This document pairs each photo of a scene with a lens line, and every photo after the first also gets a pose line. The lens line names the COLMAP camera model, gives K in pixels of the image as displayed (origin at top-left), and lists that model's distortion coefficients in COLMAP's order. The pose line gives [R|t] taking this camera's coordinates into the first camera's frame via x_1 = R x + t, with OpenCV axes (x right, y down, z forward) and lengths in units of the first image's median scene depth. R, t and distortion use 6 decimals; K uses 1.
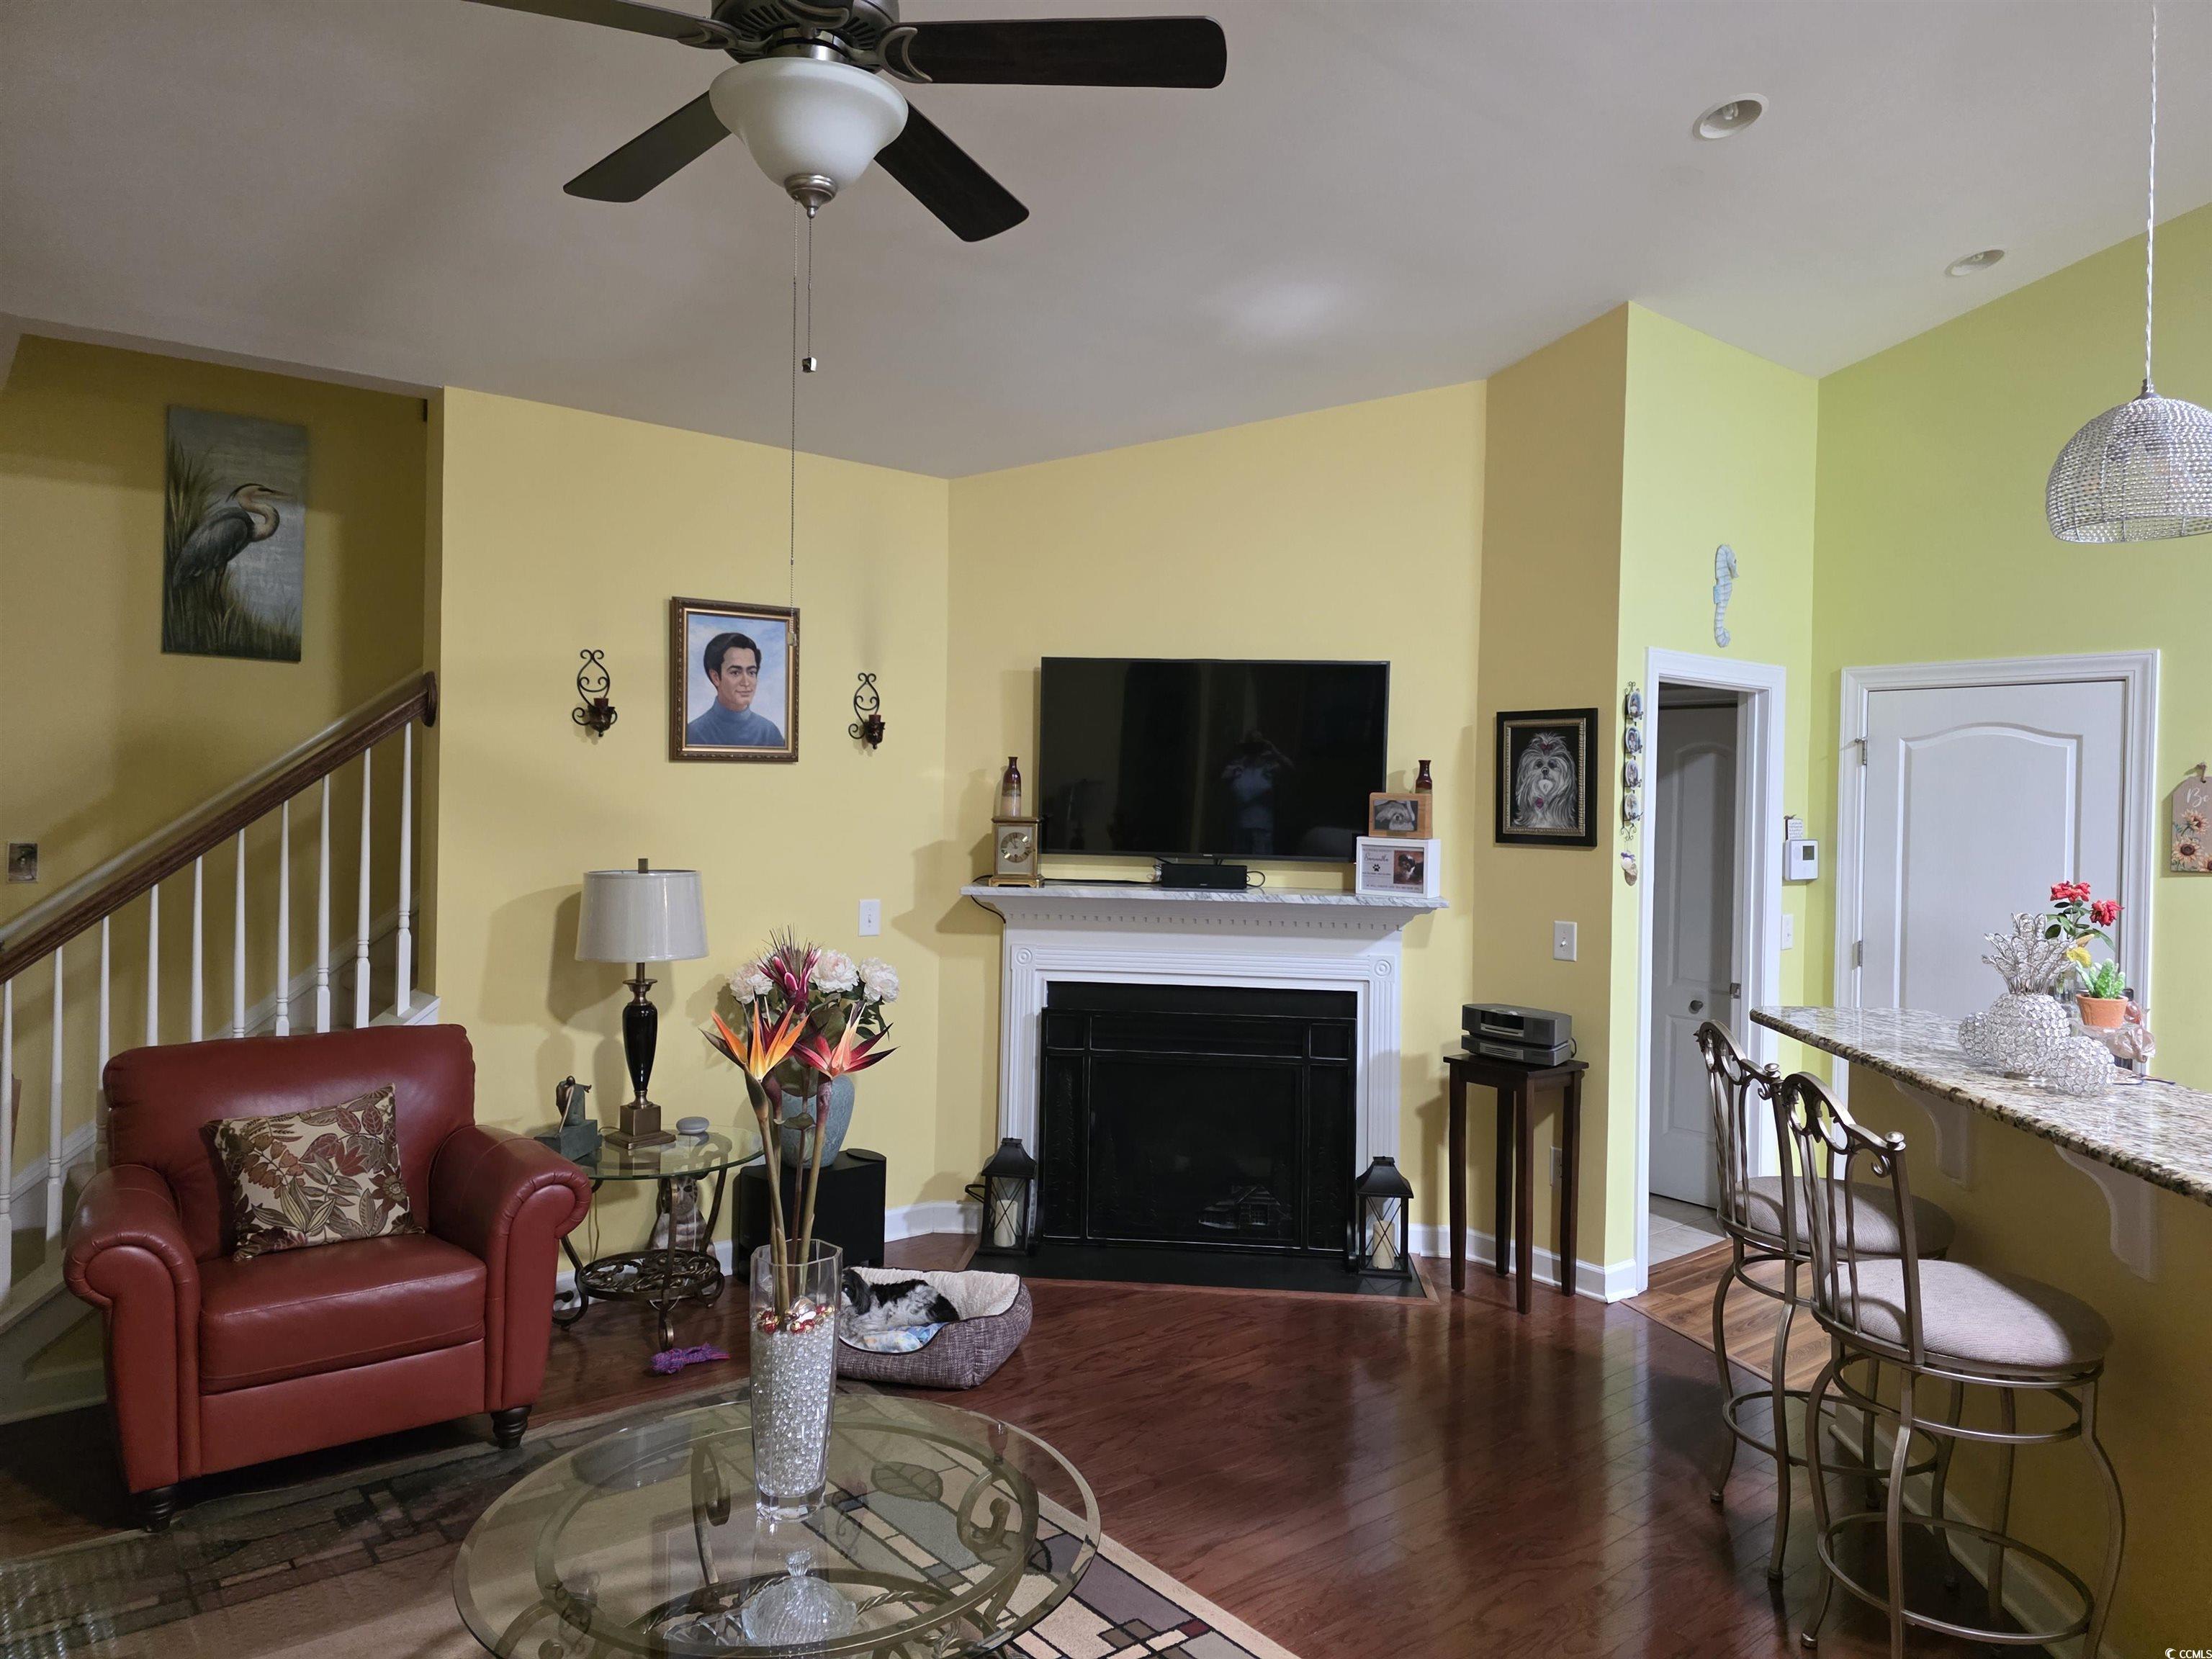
lens RADIAL K [[1490.6, 0, 1116.2], [0, 1490.6, 801.4], [0, 0, 1]] dist [0.089172, -0.092338]
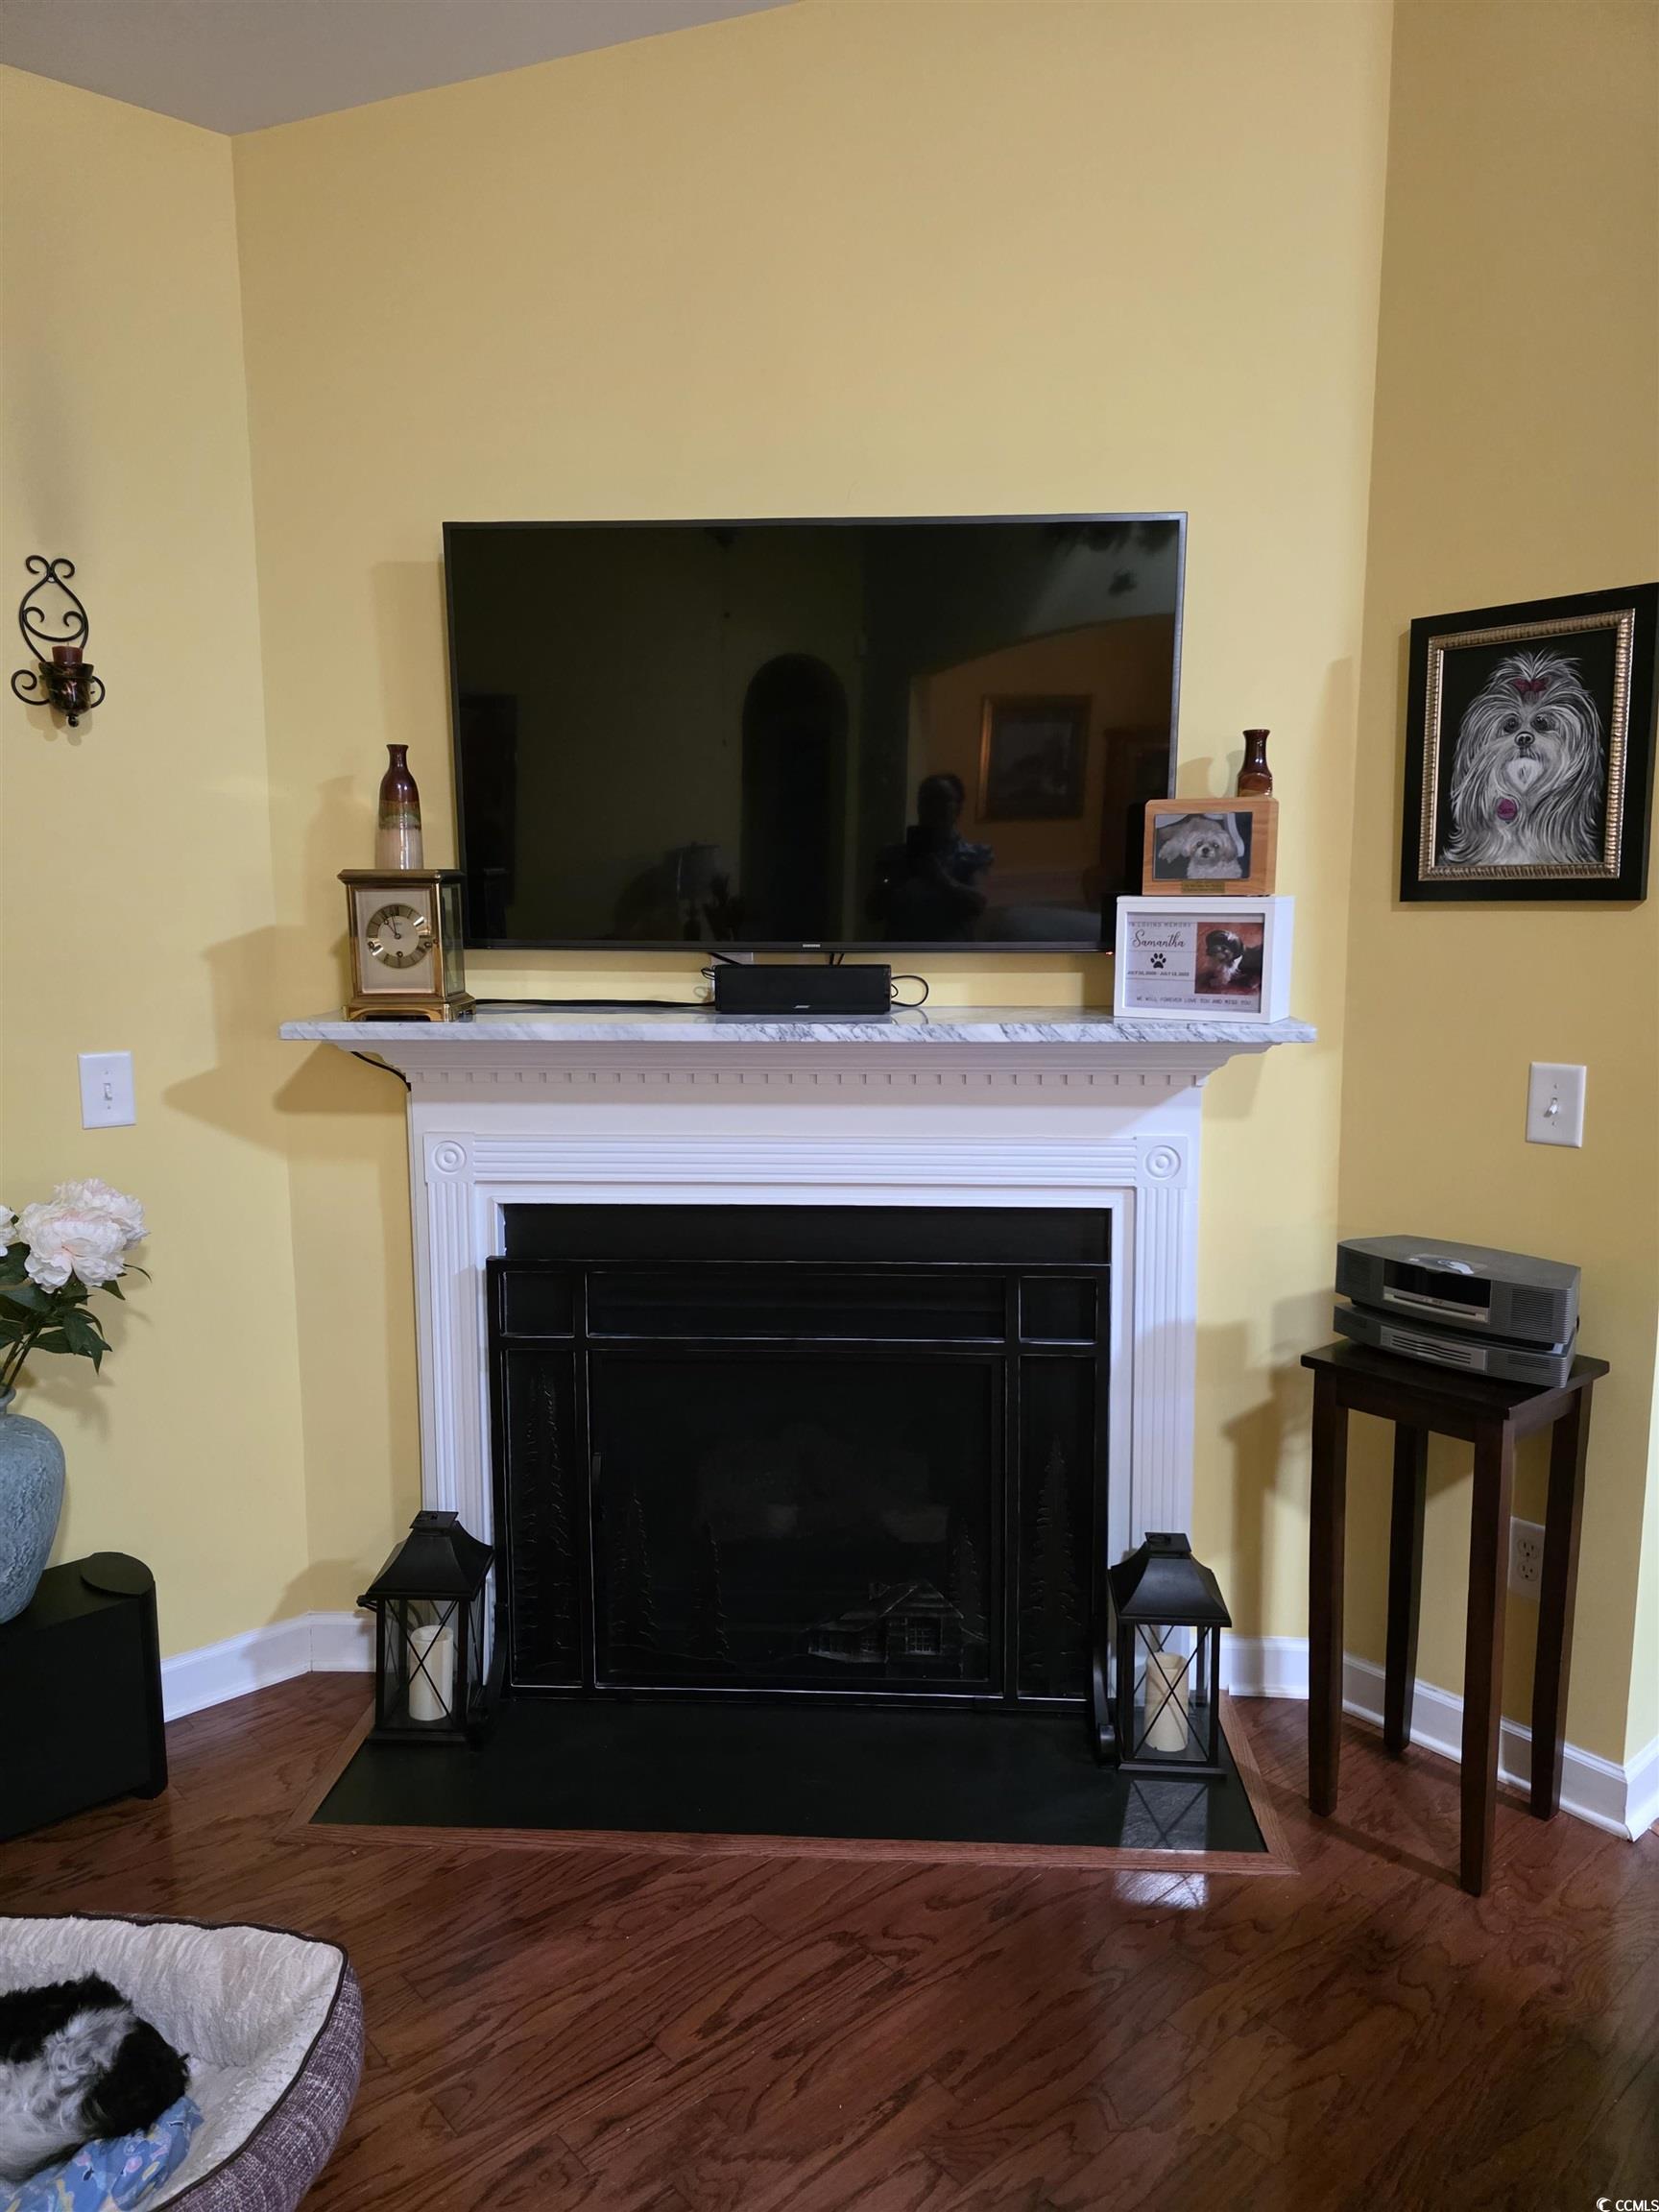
lens RADIAL K [[1508.0, 0, 840.8], [0, 1508.0, 1115.6], [0, 0, 1]] dist [0.090015, -0.104032]
pose [[0.999288, -0.027423, 0.025898, 0.059748], [0.023502, 0.989707, 0.141164, 0.022781], [-0.029503, -0.140455, 0.989647, 0.520827]]
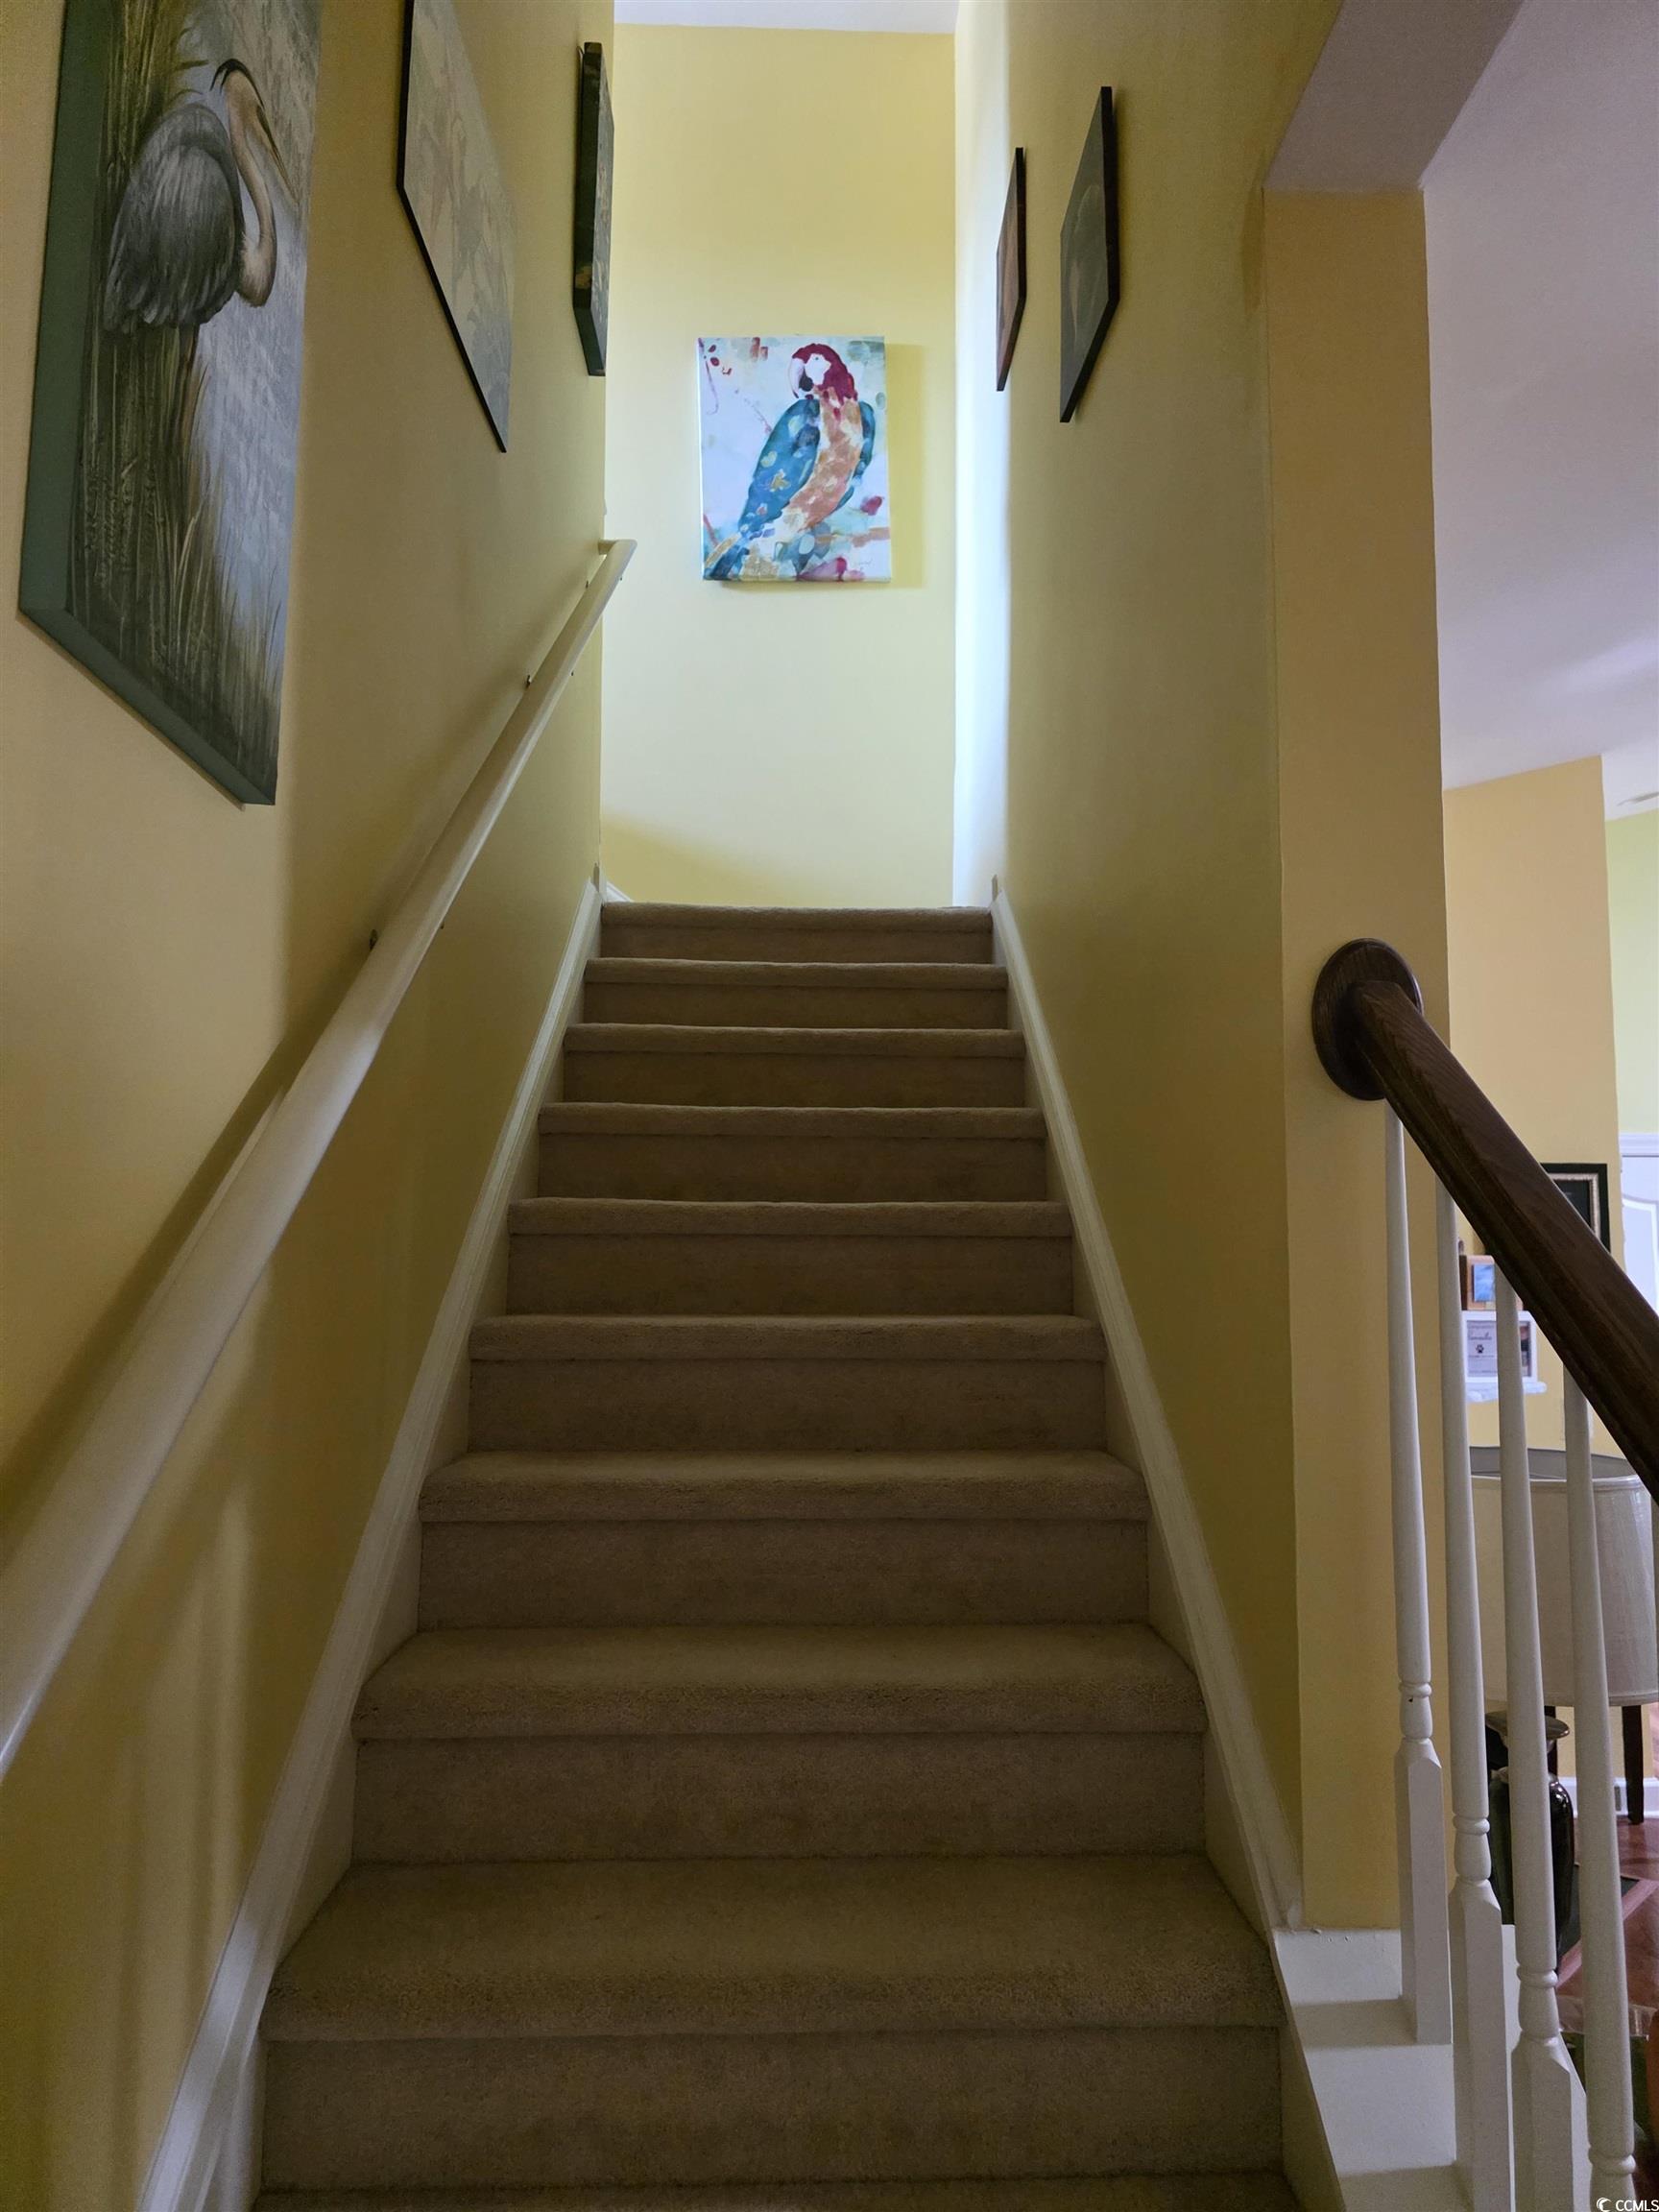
lens RADIAL K [[1468.5, 0, 829.5], [0, 1468.5, 1106.0], [0, 0, 1]] dist [0.081699, -0.095252]
pose [[0.622424, 0.067009, 0.779807, -0.679041], [0.001735, 0.996208, -0.086990, -0.016936], [-0.782678, 0.055497, 0.619947, 0.769063]]
